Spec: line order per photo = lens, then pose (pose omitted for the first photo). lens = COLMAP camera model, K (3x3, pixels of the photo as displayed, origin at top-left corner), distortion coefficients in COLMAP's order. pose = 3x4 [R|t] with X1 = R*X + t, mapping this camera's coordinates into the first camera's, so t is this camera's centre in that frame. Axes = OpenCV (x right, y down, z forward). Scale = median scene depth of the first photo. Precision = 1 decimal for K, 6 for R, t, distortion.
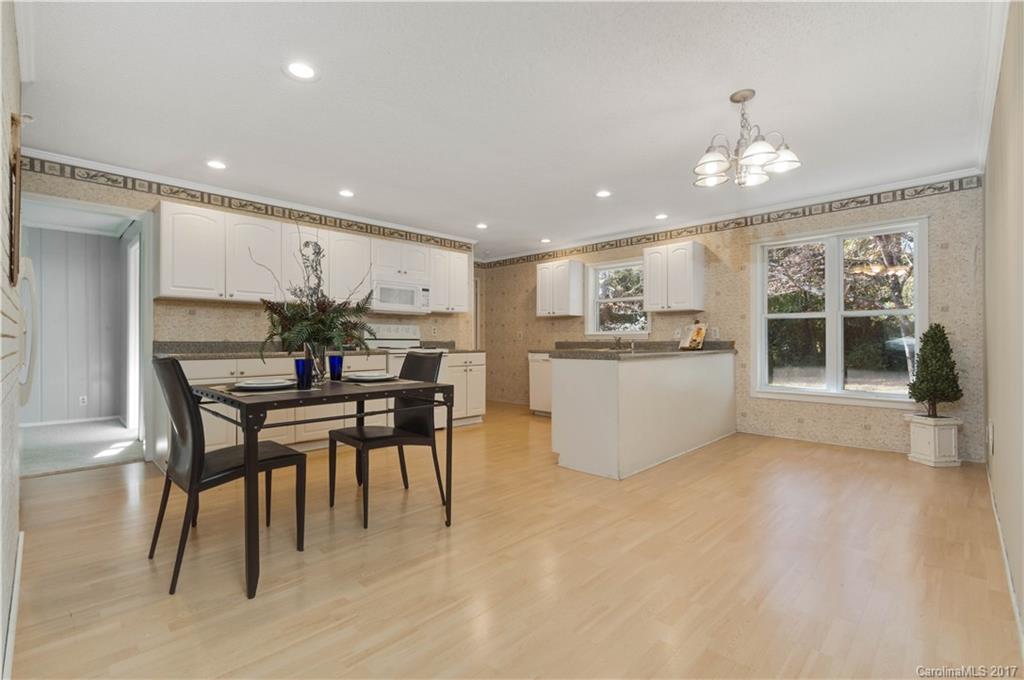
lens RADIAL K [[461.7, 0, 507.2], [0, 461.7, 341.0], [0, 0, 1]] dist [0.008237, -0.003380]
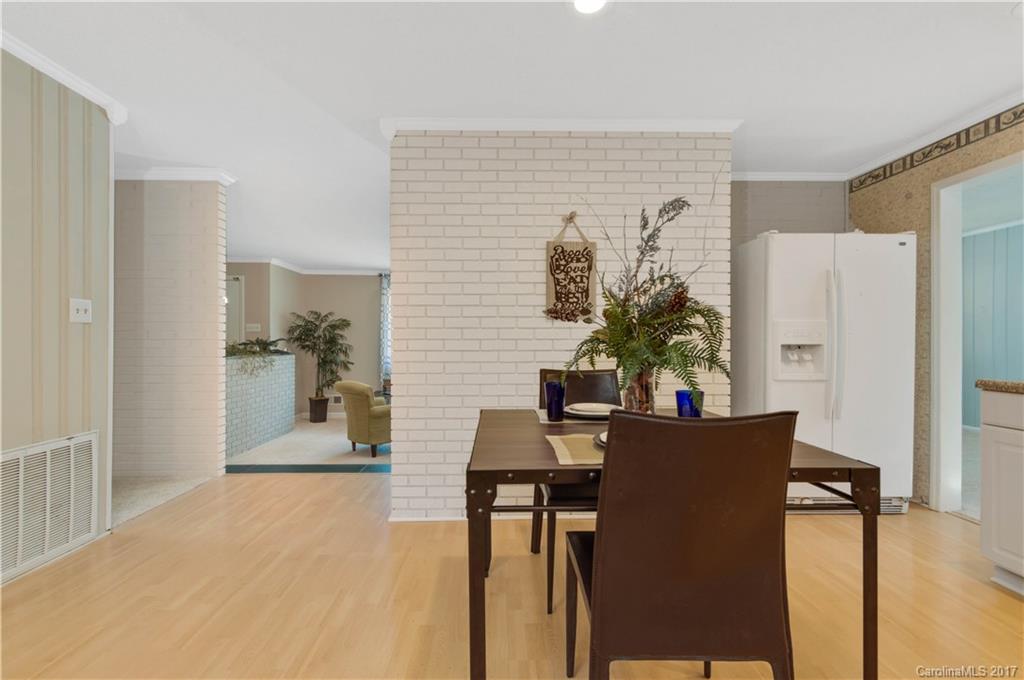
lens RADIAL K [[461.7, 0, 509.6], [0, 461.7, 339.2], [0, 0, 1]] dist [0.008237, -0.003380]
pose [[-0.691125, -0.001761, -0.722733, 0.082571], [0.001357, 0.999992, -0.003734, -0.014819], [0.722734, -0.003562, -0.691117, 0.647867]]
